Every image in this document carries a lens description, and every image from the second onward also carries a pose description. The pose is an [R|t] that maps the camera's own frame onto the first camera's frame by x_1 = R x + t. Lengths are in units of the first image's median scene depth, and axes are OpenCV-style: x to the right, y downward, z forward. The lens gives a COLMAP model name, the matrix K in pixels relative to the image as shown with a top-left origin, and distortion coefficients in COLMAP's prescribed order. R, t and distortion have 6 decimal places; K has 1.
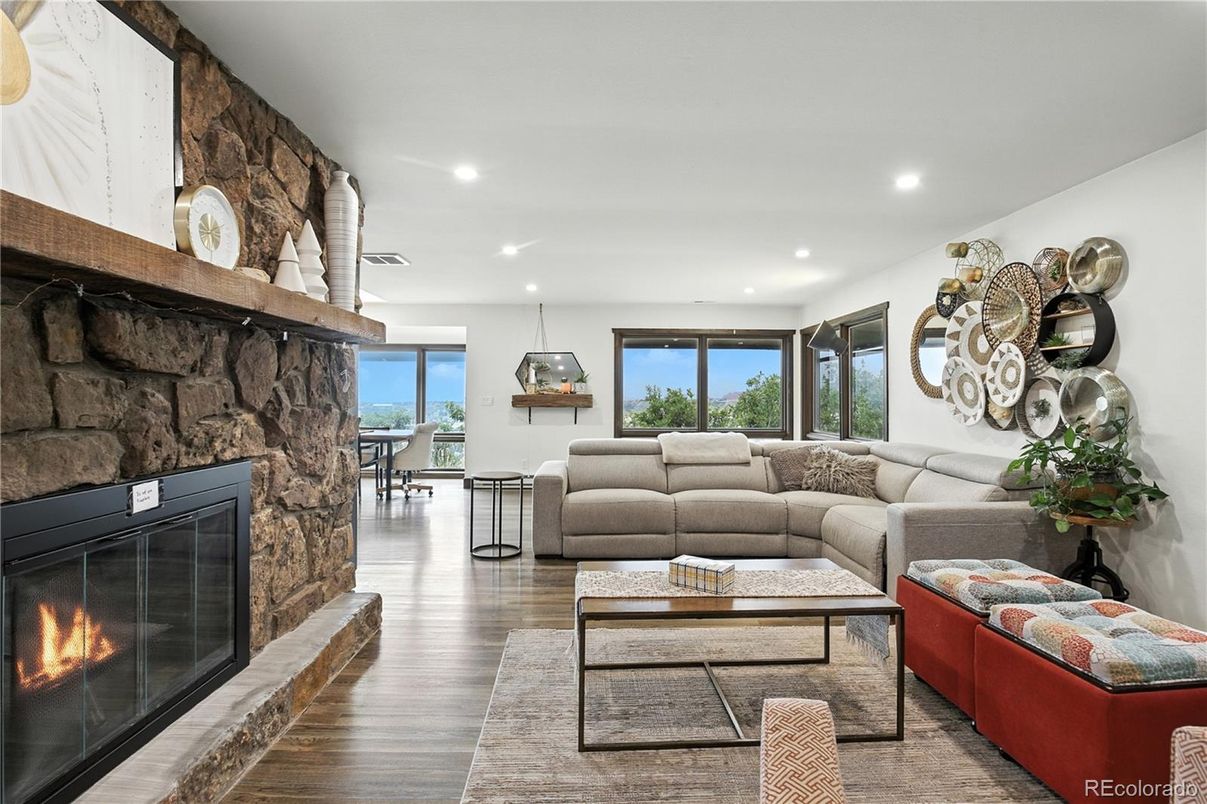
lens RADIAL K [[600.4, 0, 607.4], [0, 600.4, 405.8], [0, 0, 1]] dist [-0.022983, -0.004905]
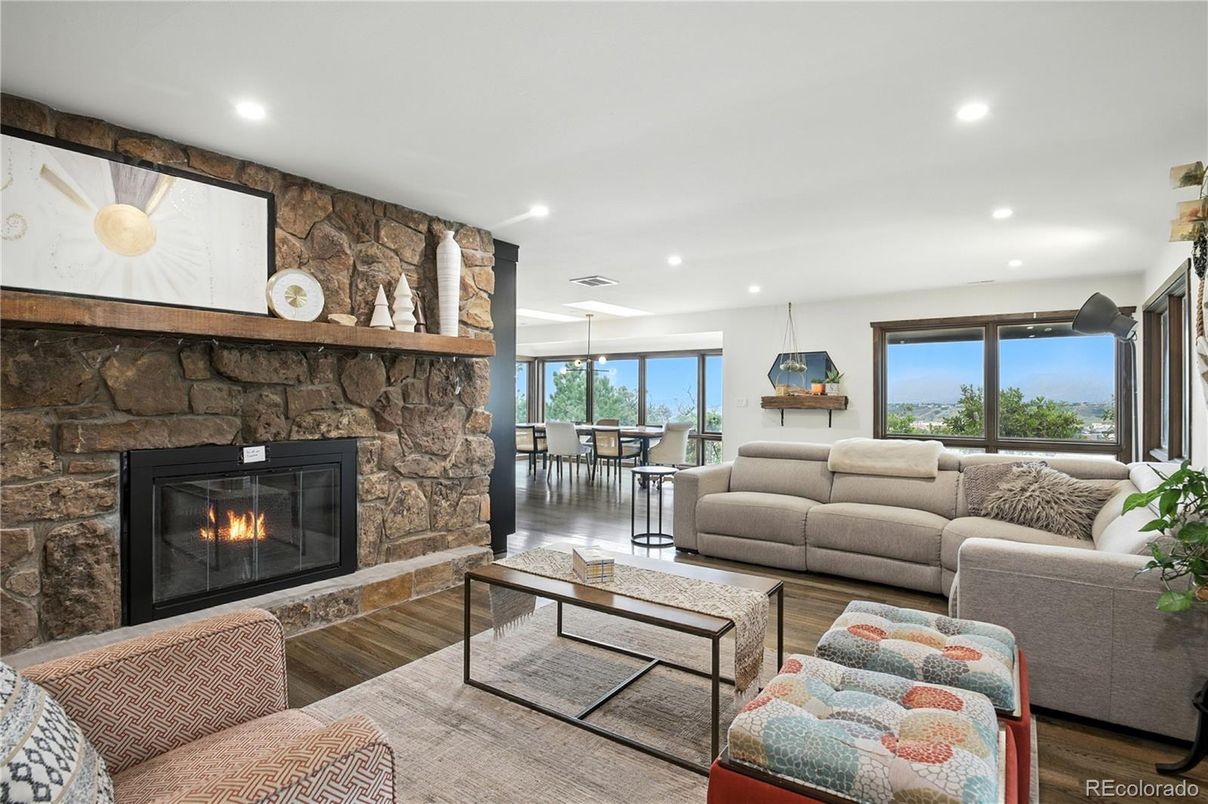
lens RADIAL K [[600.9, 0, 619.7], [0, 600.9, 415.3], [0, 0, 1]] dist [-0.022983, -0.004905]
pose [[0.797649, 0.017116, -0.602878, 0.743784], [-0.009838, 0.999833, 0.015369, 0.000549], [0.603041, -0.006328, 0.797685, 0.160973]]
